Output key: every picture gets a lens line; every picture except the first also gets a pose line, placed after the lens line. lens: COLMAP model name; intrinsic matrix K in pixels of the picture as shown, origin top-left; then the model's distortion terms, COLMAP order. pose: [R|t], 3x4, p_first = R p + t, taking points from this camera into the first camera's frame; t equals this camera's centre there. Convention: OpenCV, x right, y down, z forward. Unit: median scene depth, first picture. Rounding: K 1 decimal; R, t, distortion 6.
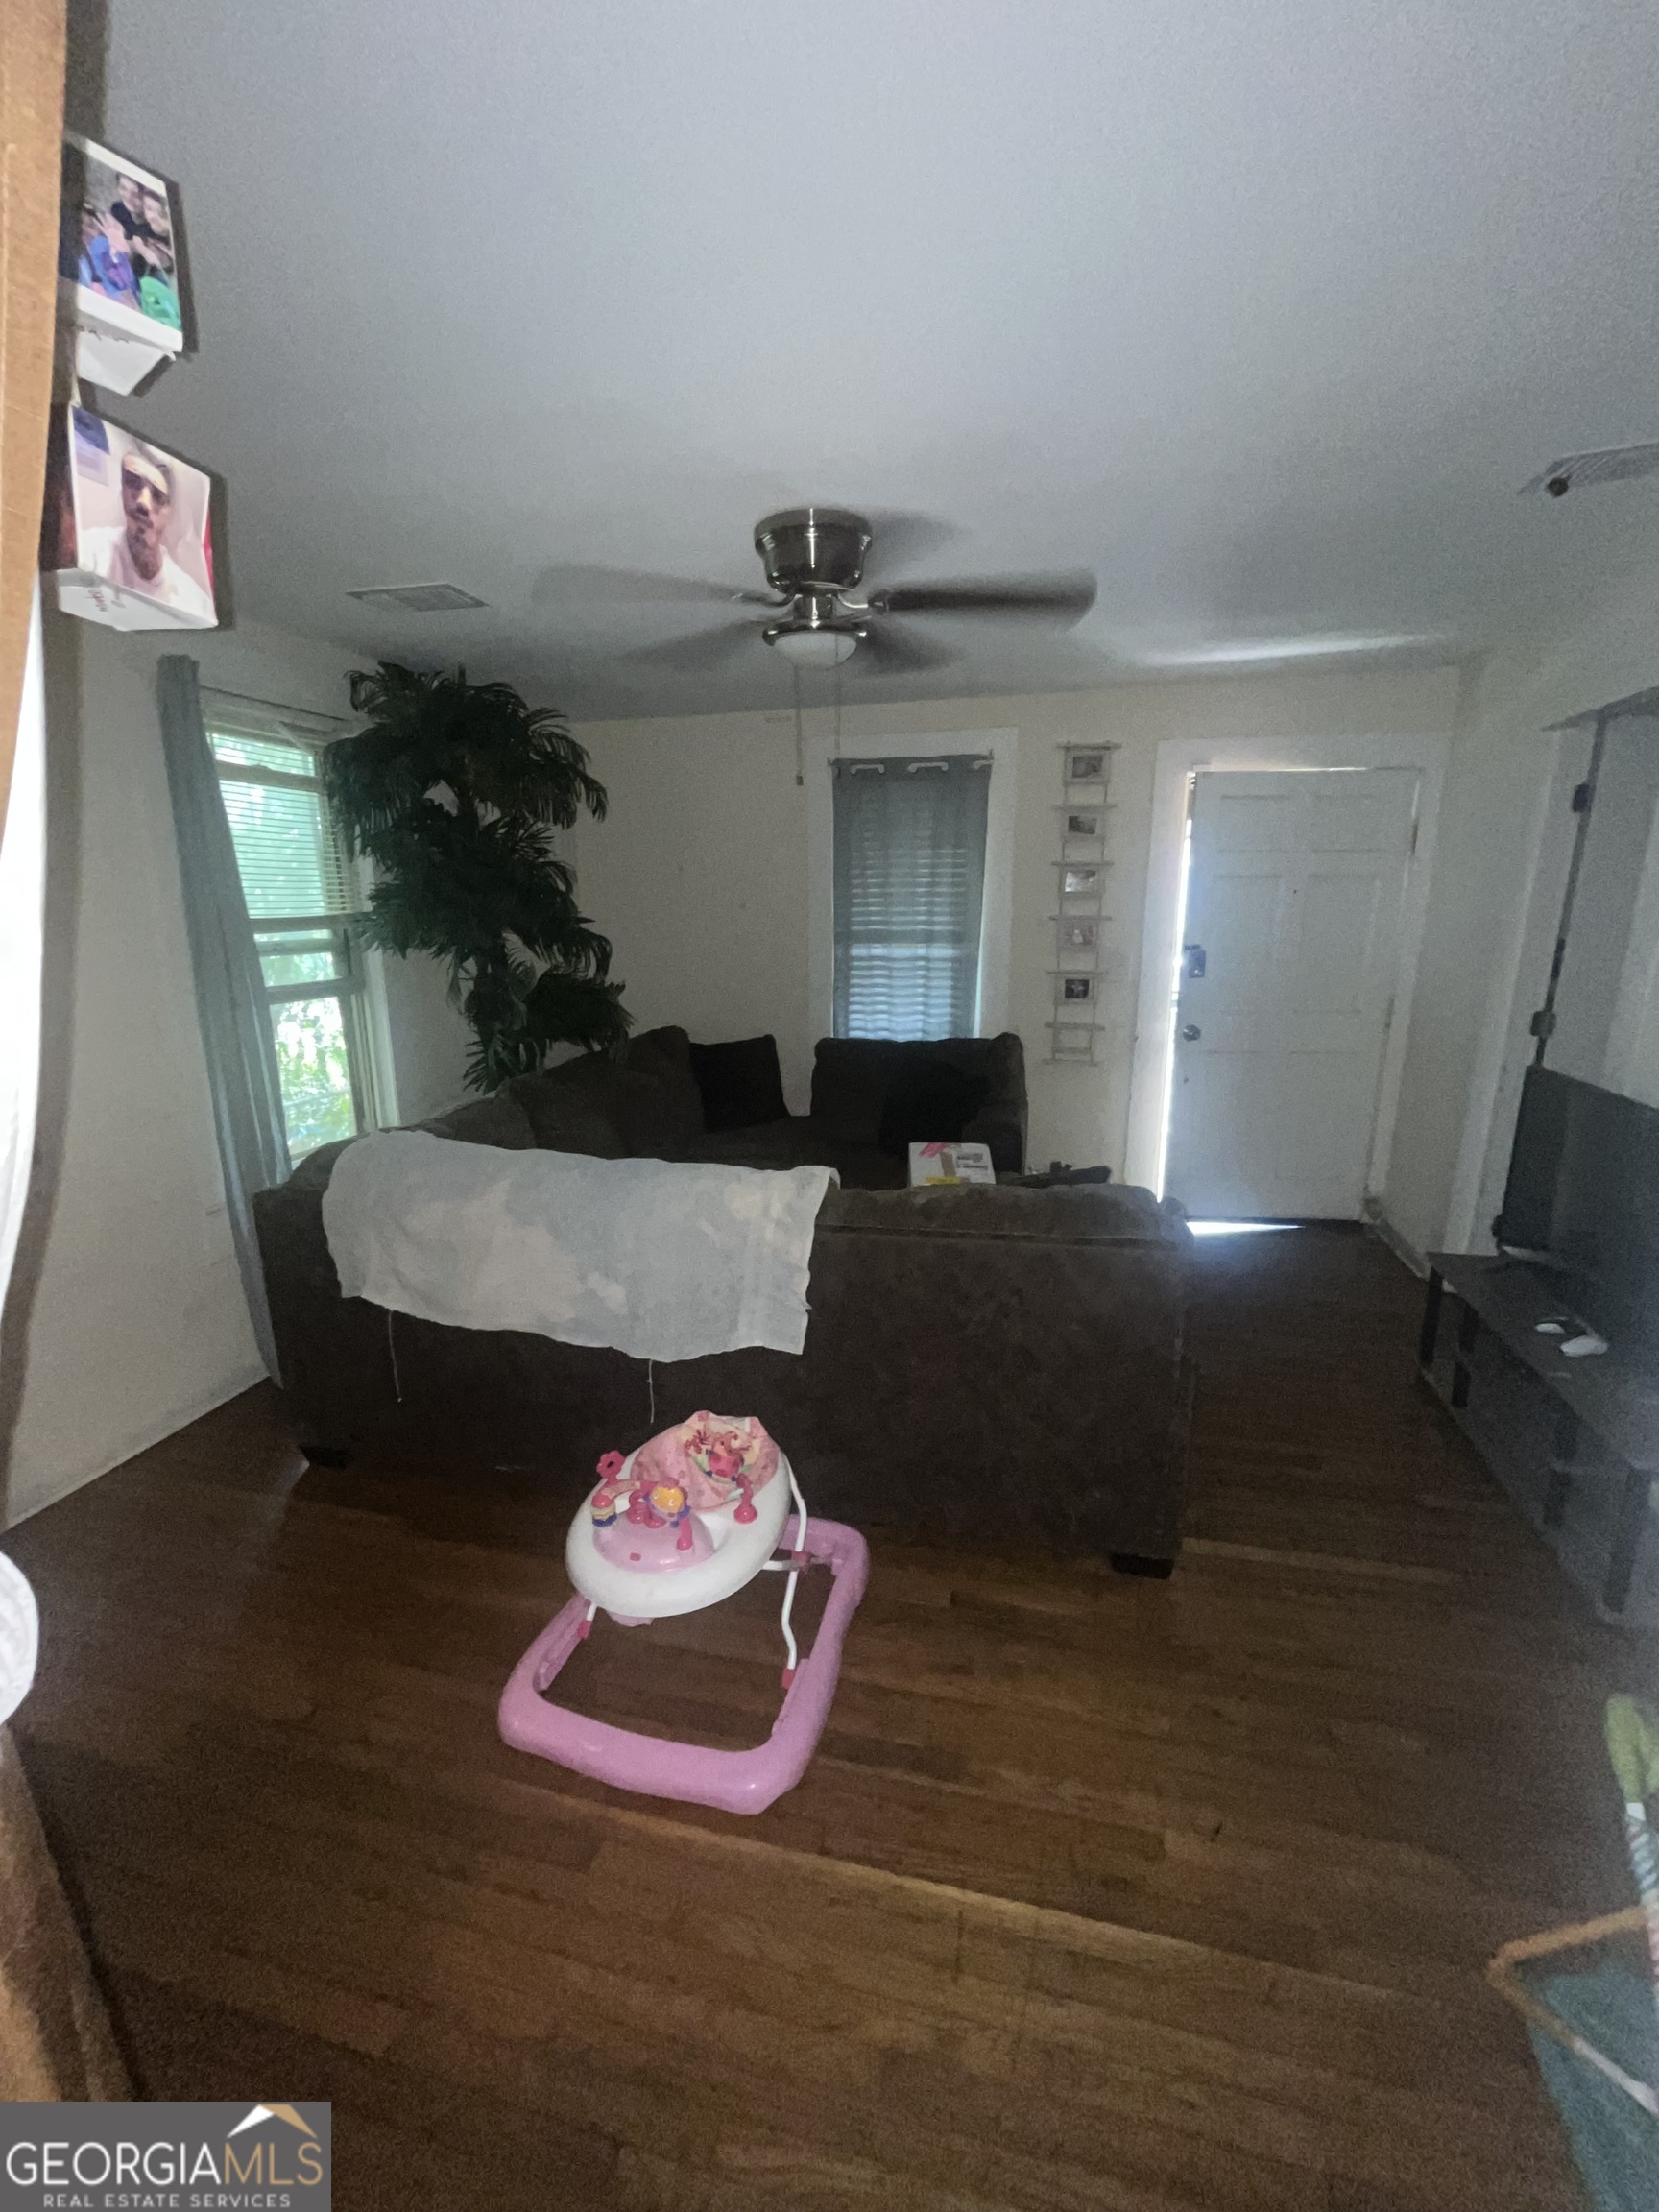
lens RADIAL K [[889.6, 0, 831.0], [0, 889.6, 1113.0], [0, 0, 1]] dist [0.000327, 0.000007]
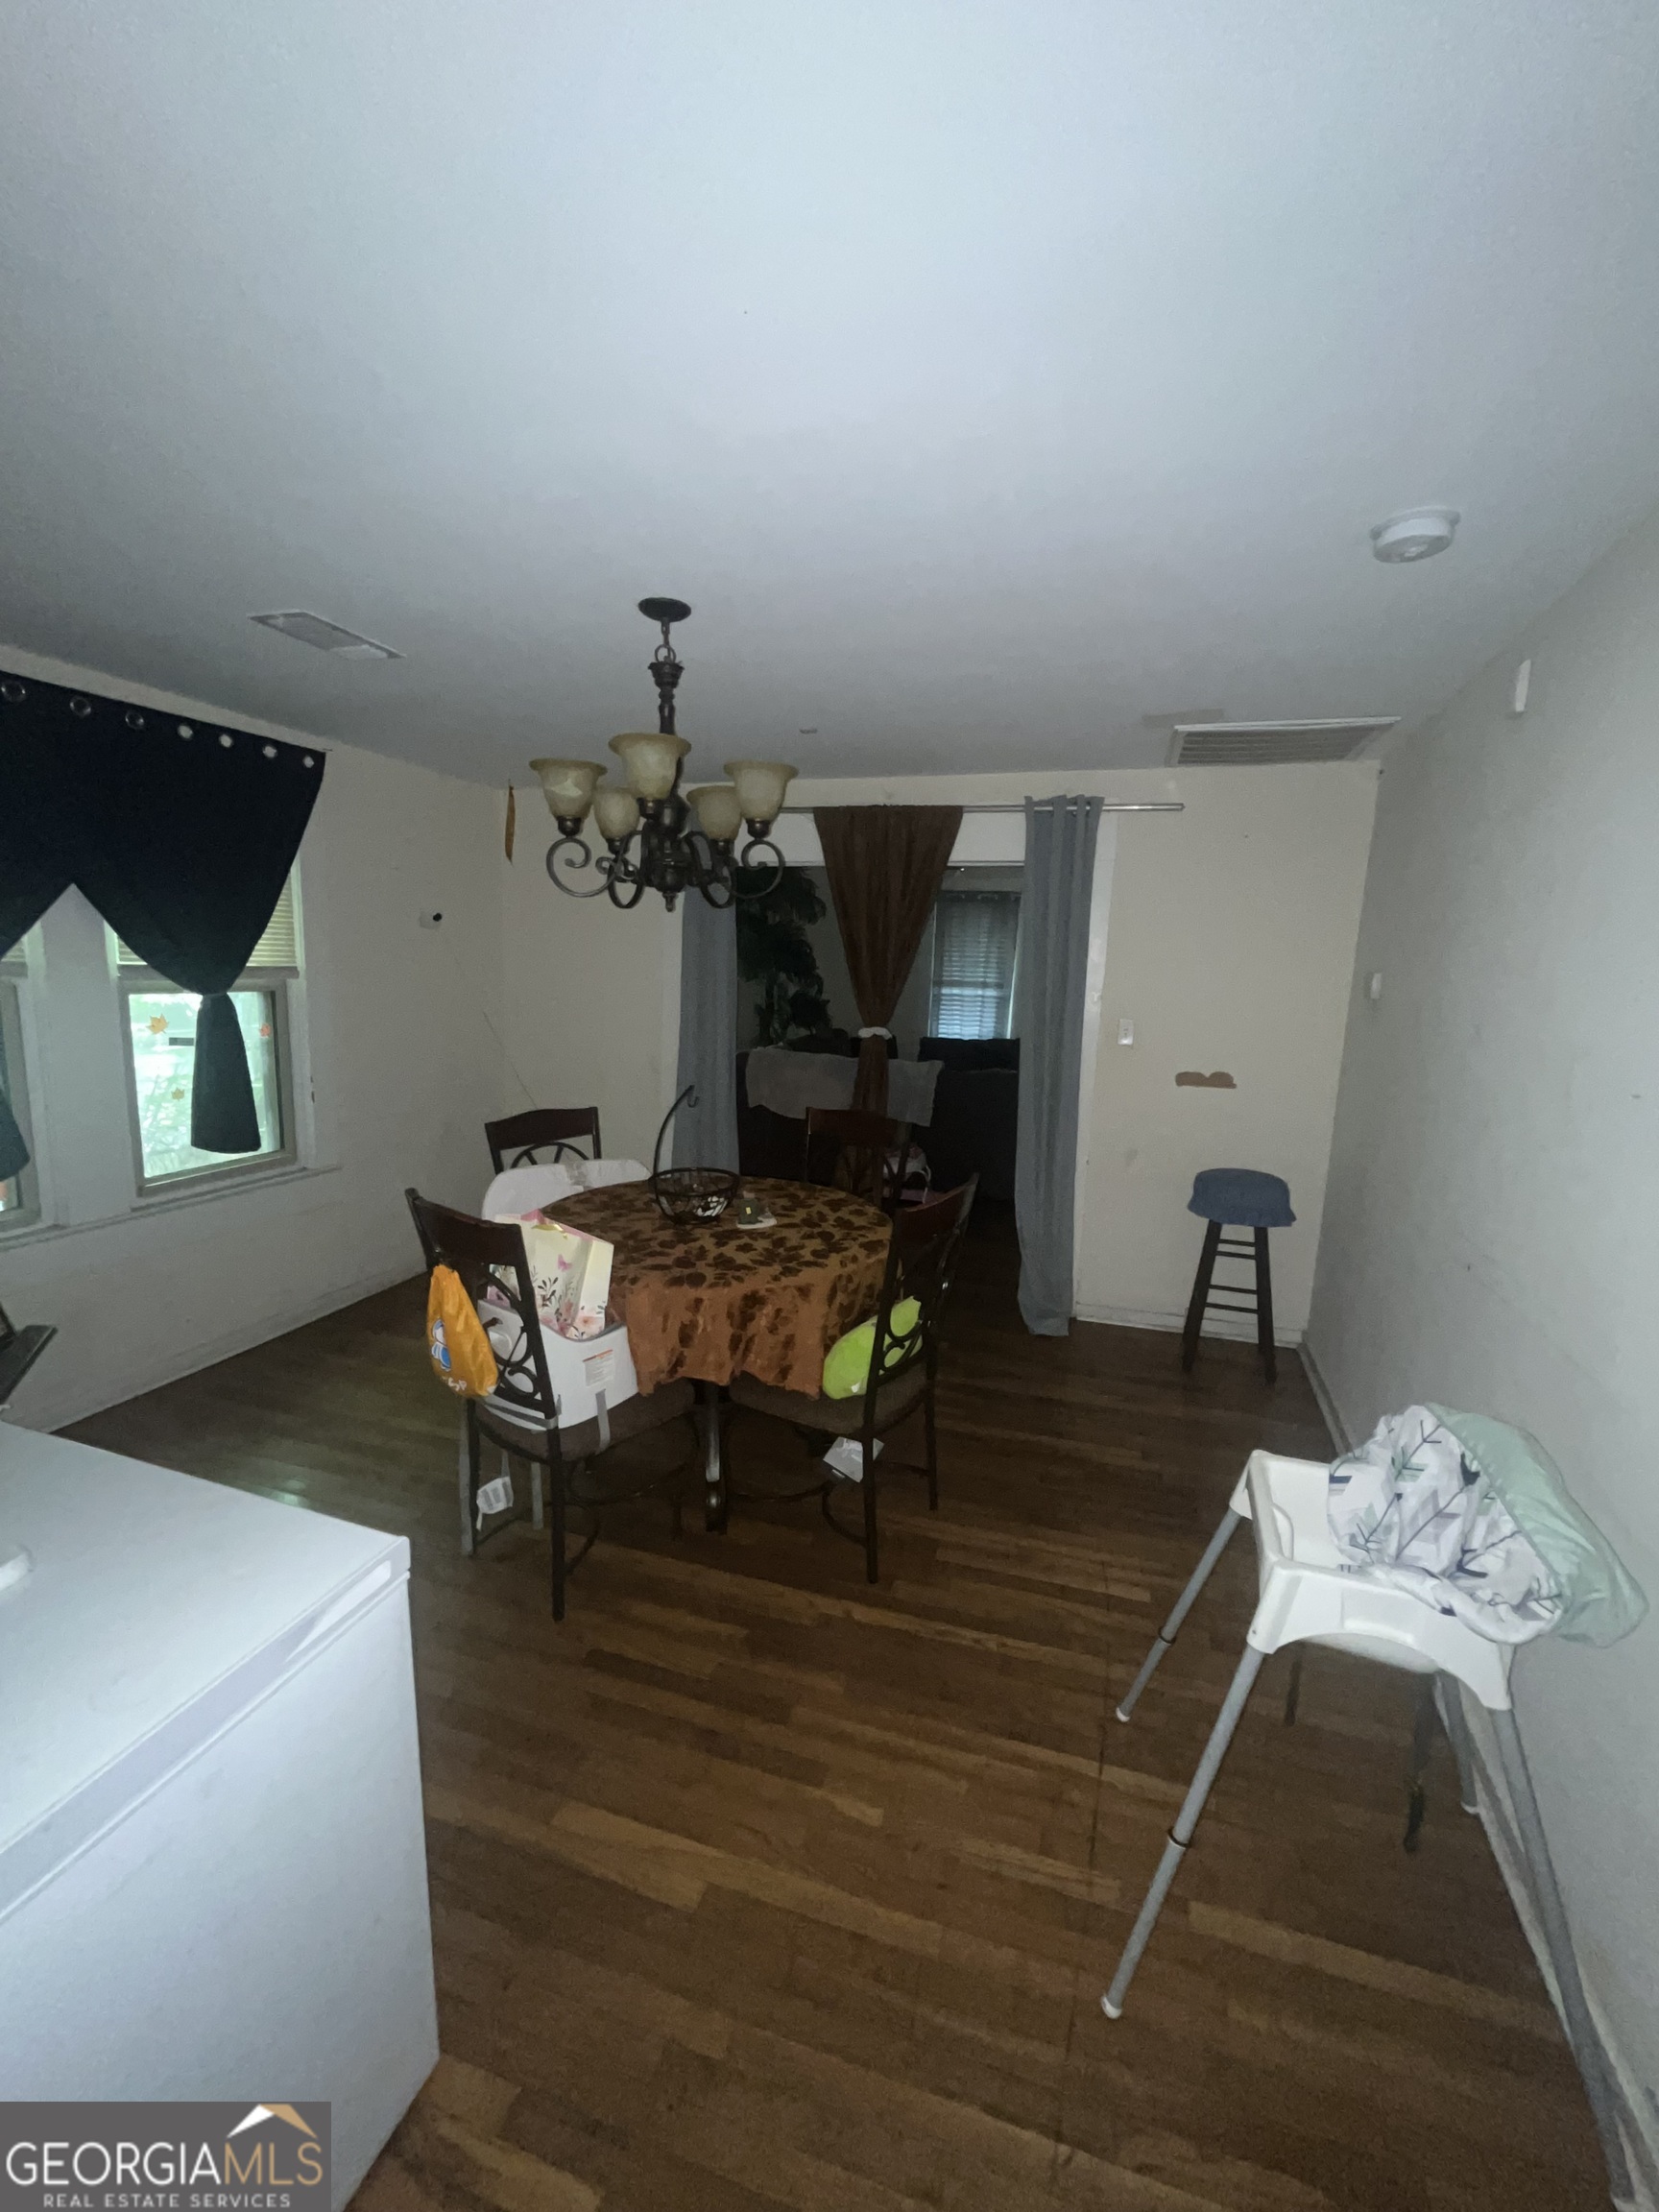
lens RADIAL K [[889.6, 0, 825.7], [0, 889.6, 1099.8], [0, 0, 1]] dist [0.000327, 0.000007]
pose [[0.996318, 0.050200, -0.069500, -0.080575], [-0.054905, 0.996206, -0.067520, 0.189659], [0.065846, 0.071087, 0.995294, -0.874111]]
